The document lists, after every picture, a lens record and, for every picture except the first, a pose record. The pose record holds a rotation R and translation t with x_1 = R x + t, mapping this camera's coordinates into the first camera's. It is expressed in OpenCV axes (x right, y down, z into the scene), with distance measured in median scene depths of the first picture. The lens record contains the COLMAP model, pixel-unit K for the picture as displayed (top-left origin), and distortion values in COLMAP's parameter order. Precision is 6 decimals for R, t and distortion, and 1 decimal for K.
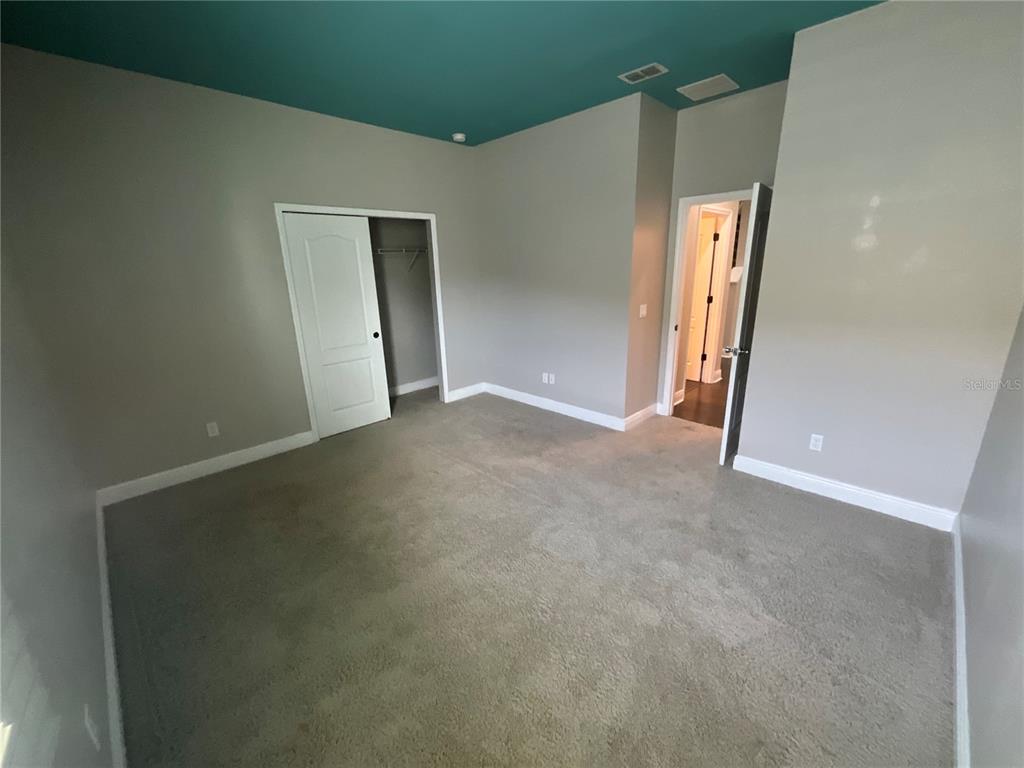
lens RADIAL K [[416.7, 0, 514.6], [0, 416.7, 384.4], [0, 0, 1]] dist [-0.003651, 0.000683]
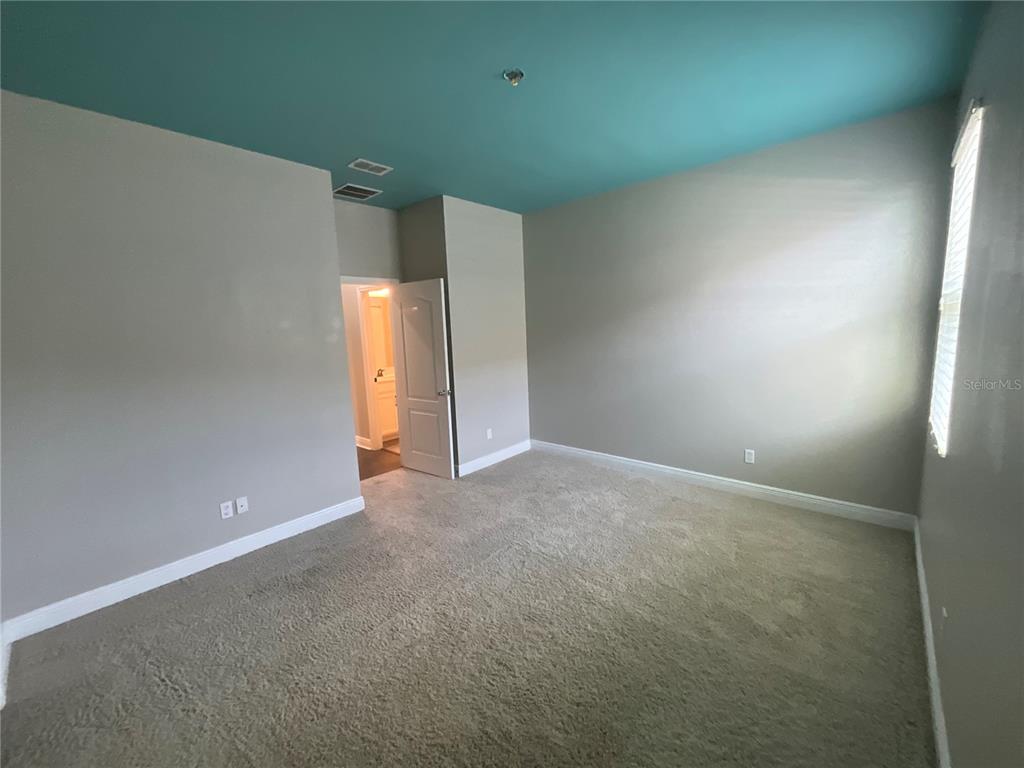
lens RADIAL K [[416.7, 0, 513.3], [0, 416.7, 382.9], [0, 0, 1]] dist [-0.003651, 0.000683]
pose [[-0.062293, -0.104957, 0.992524, -0.884936], [0.314652, 0.941677, 0.119328, -0.214168], [-0.947161, 0.319733, -0.025635, 0.849437]]
